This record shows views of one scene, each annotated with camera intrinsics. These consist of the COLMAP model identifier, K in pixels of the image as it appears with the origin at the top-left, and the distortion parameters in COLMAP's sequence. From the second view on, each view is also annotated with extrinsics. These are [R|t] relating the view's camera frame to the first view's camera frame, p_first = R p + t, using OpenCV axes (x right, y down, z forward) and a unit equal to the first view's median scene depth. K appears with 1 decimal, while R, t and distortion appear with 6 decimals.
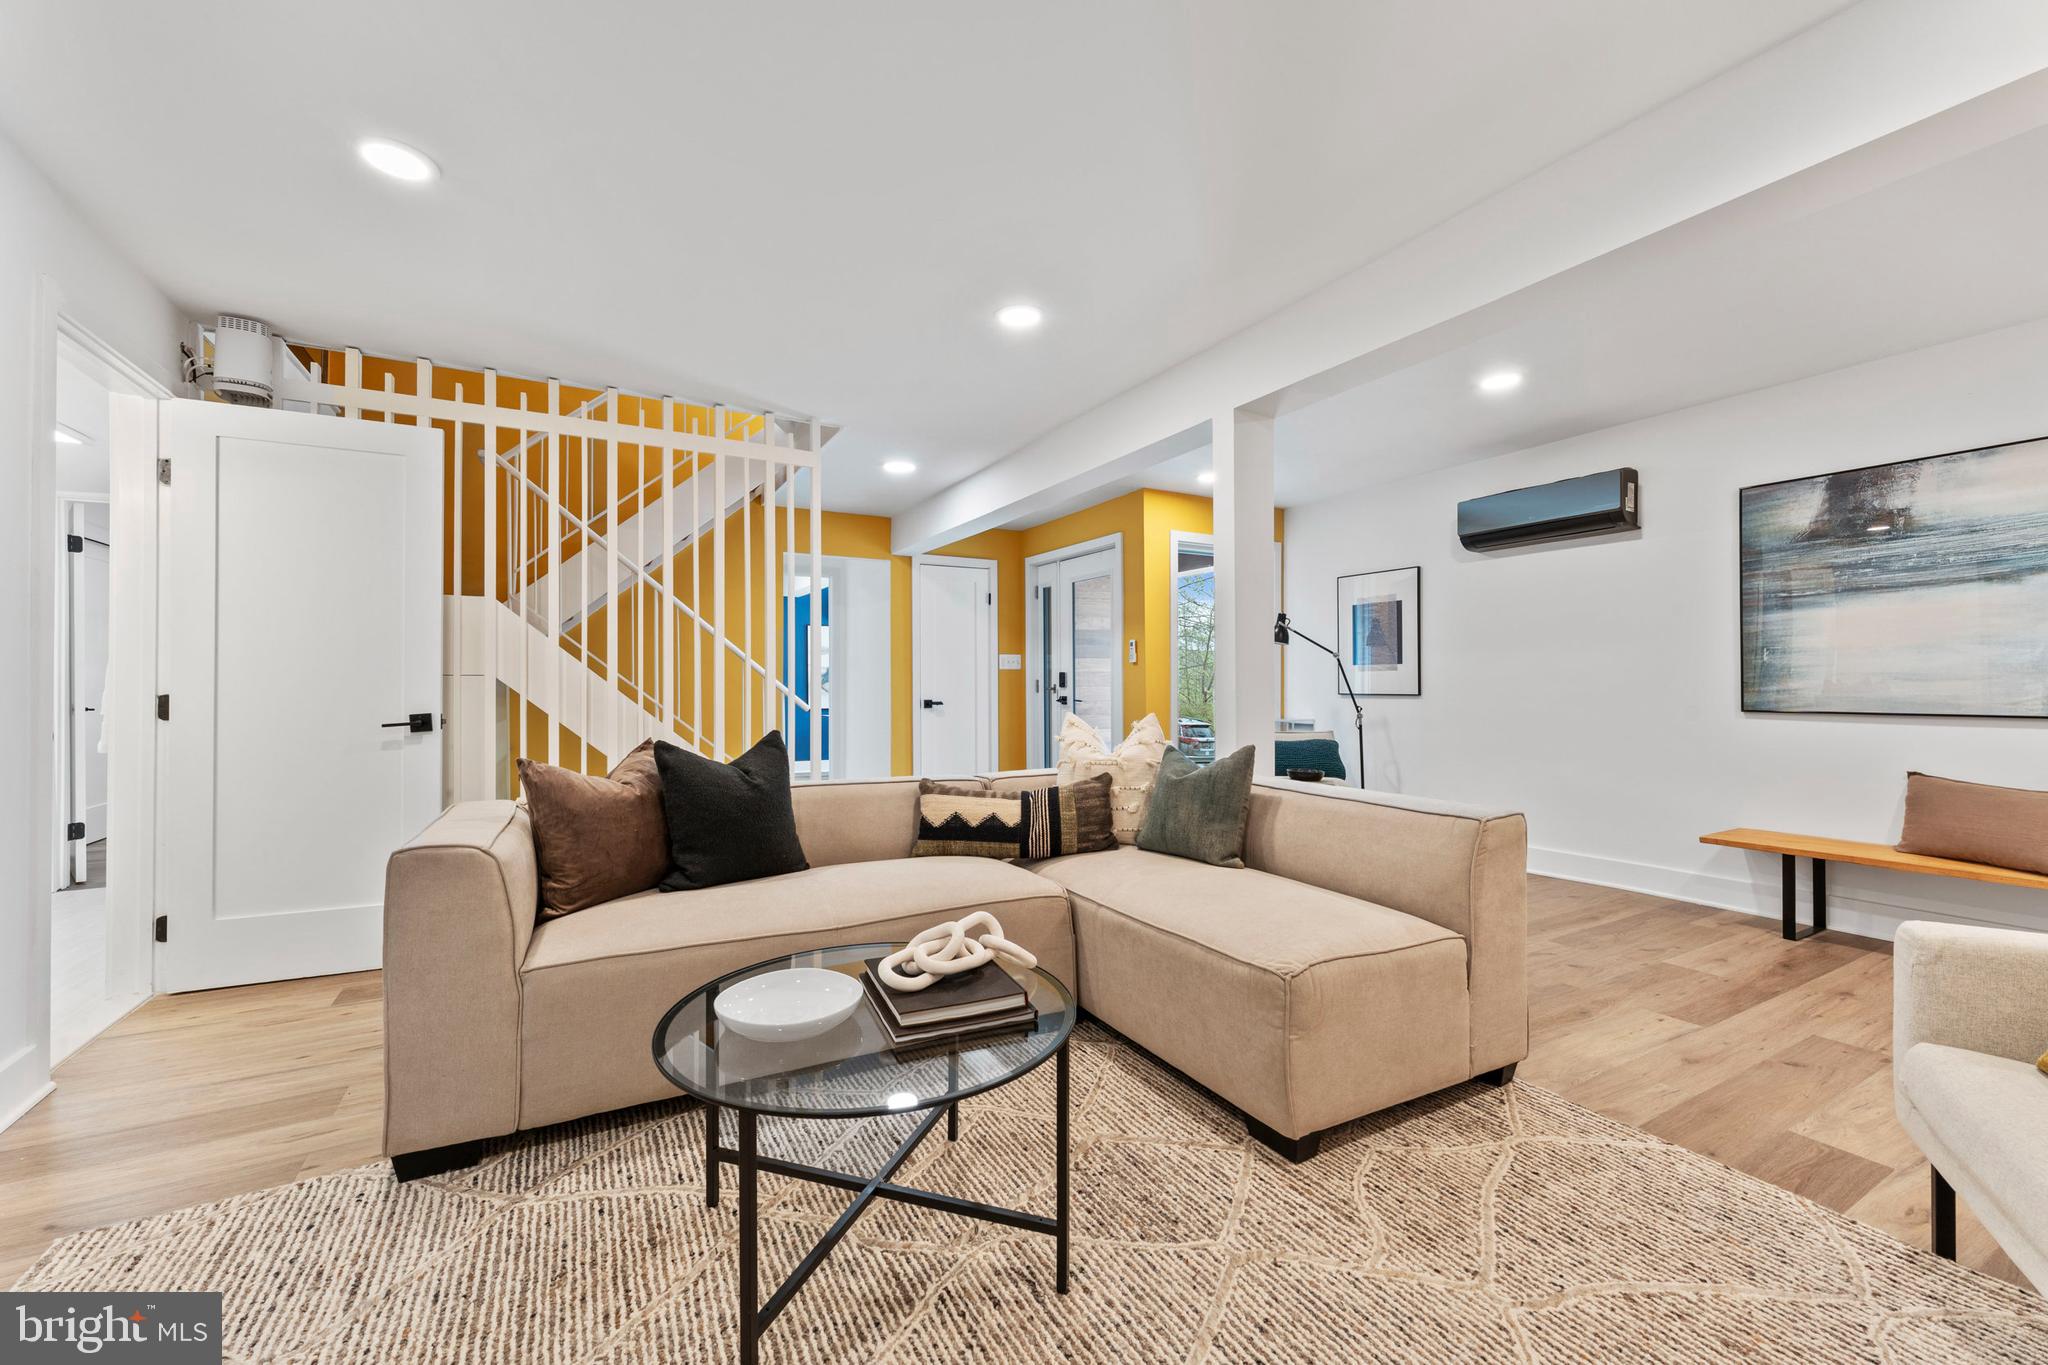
lens RADIAL K [[826.5, 0, 1016.0], [0, 826.5, 680.9], [0, 0, 1]] dist [-0.000341, 0.000808]
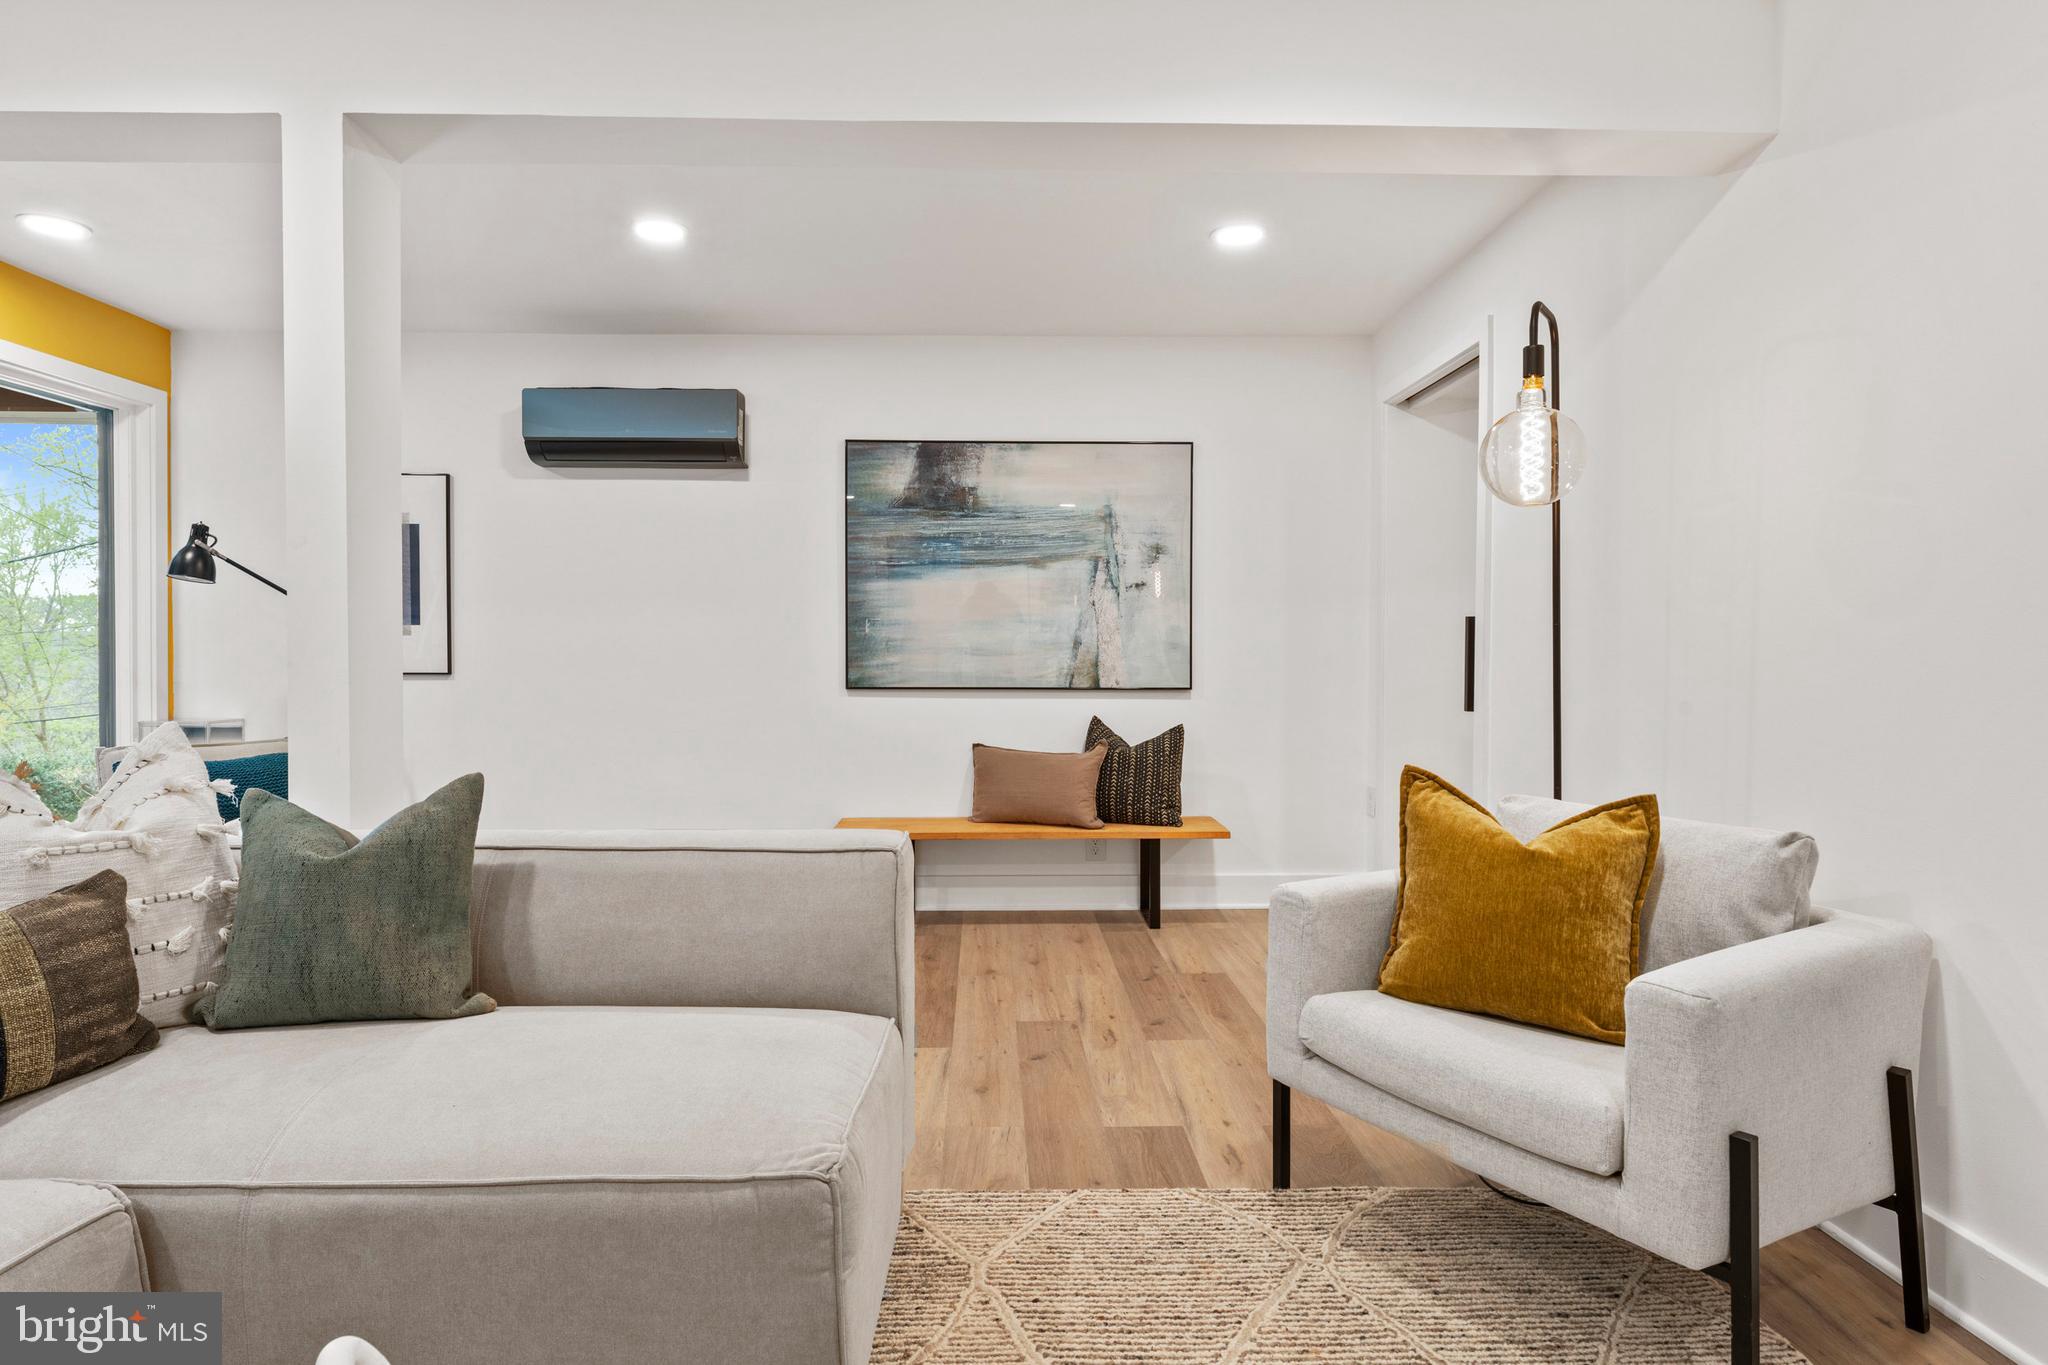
lens RADIAL K [[1153.9, 0, 1033.7], [0, 1153.9, 676.4], [0, 0, 1]] dist [0.004398, -0.002444]
pose [[0.452943, -0.011902, 0.891460, -0.192322], [-0.007525, 0.999824, 0.017172, 0.000477], [-0.891508, -0.014487, 0.452774, 0.319628]]
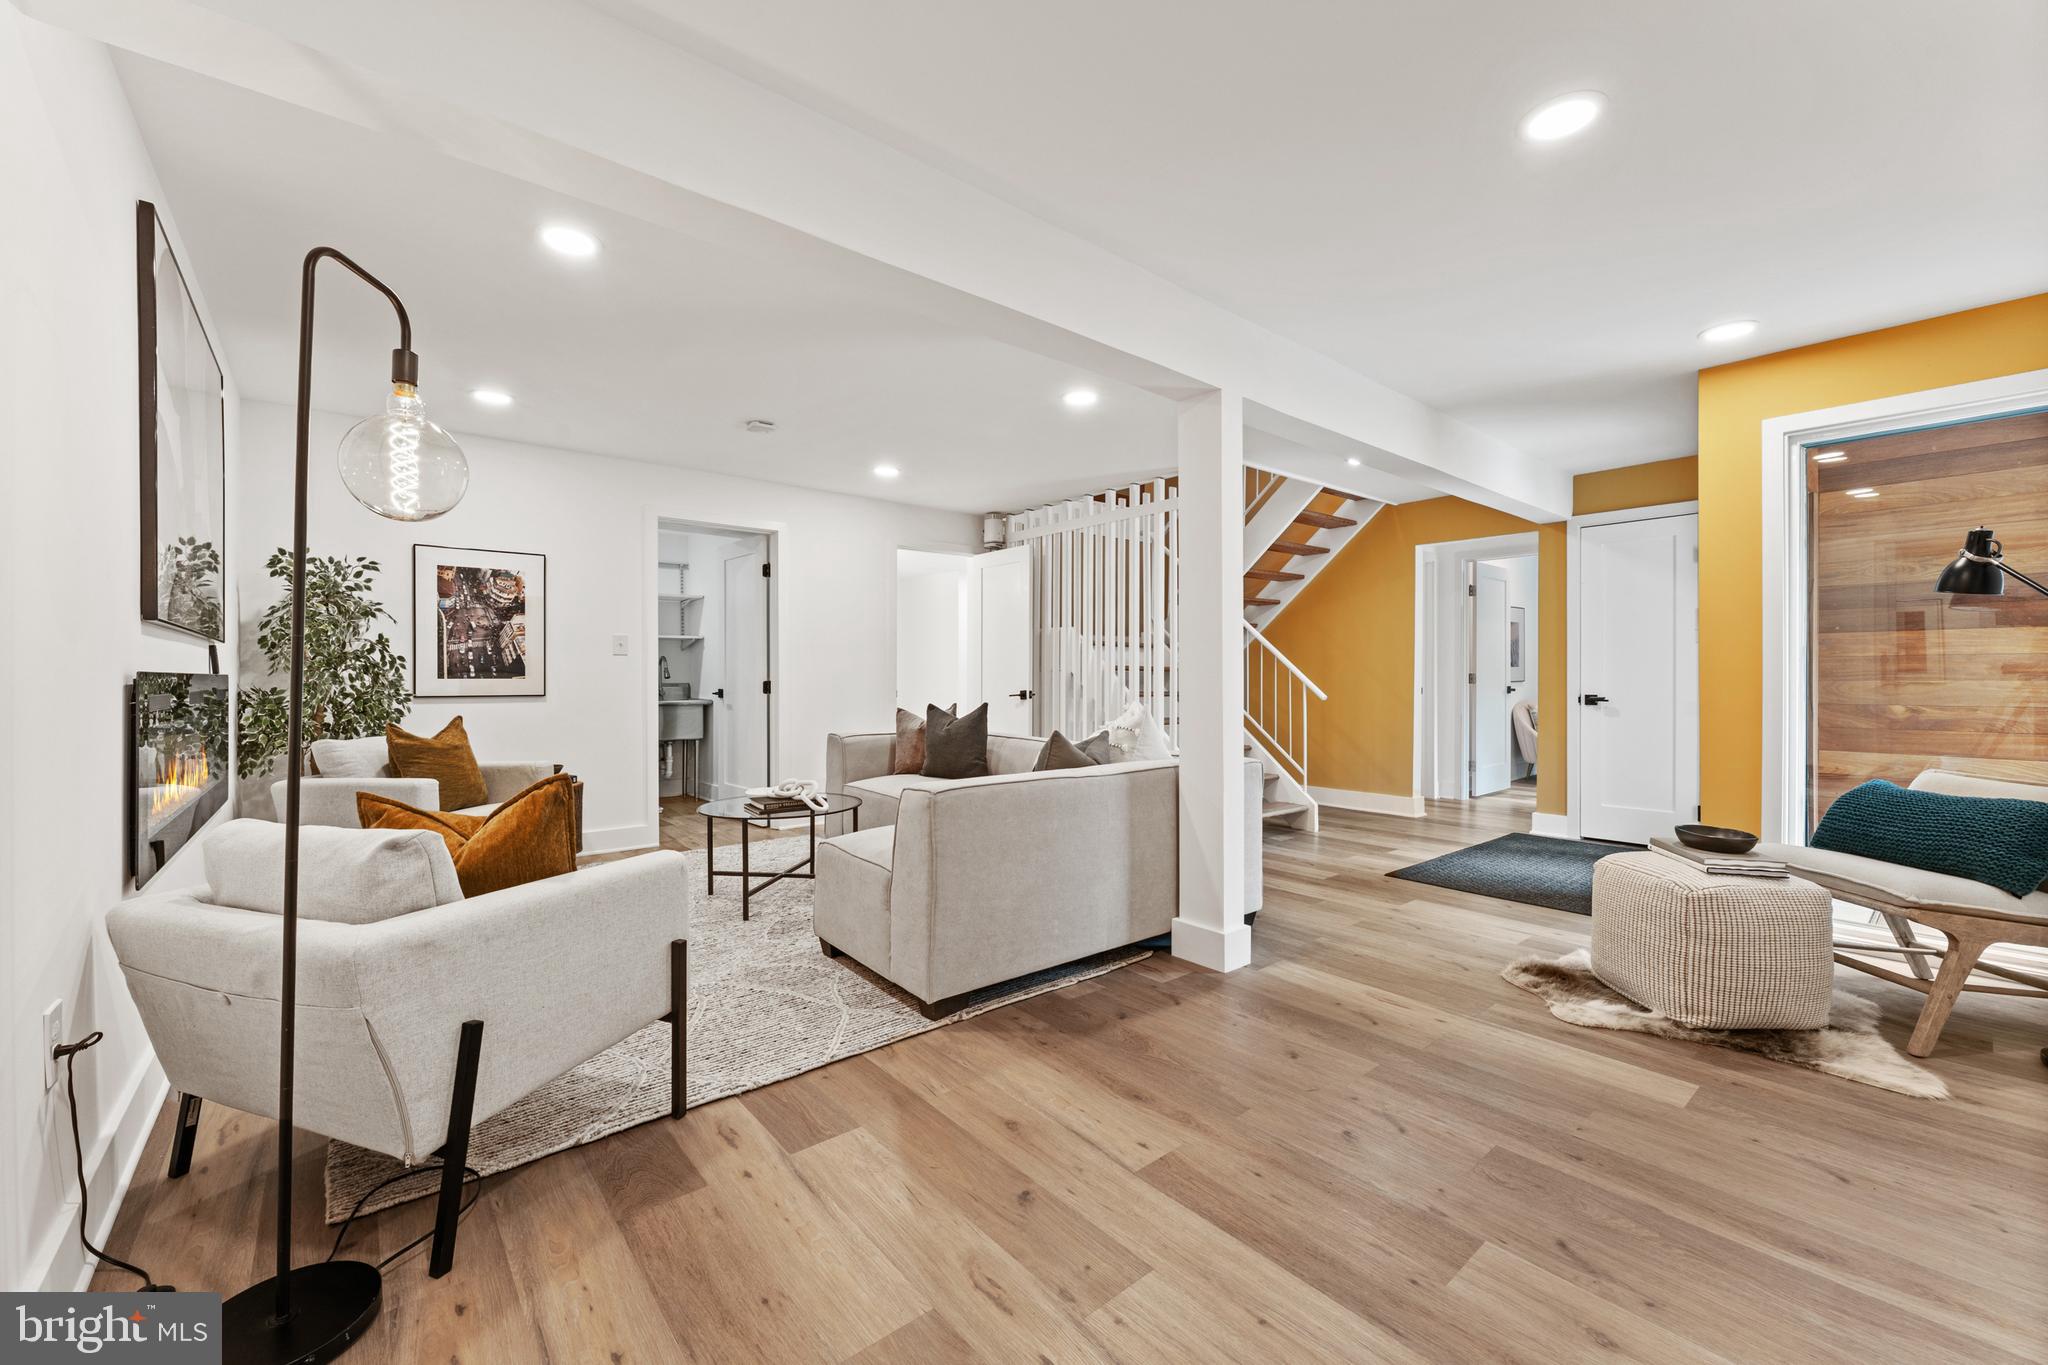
lens RADIAL K [[826.5, 0, 1015.5], [0, 826.5, 677.9], [0, 0, 1]] dist [-0.000341, 0.000808]
pose [[0.168858, 0.007445, -0.985612, 1.308164], [0.004402, 0.999956, 0.008307, -0.005901], [0.985631, -0.005742, 0.168817, 0.683067]]
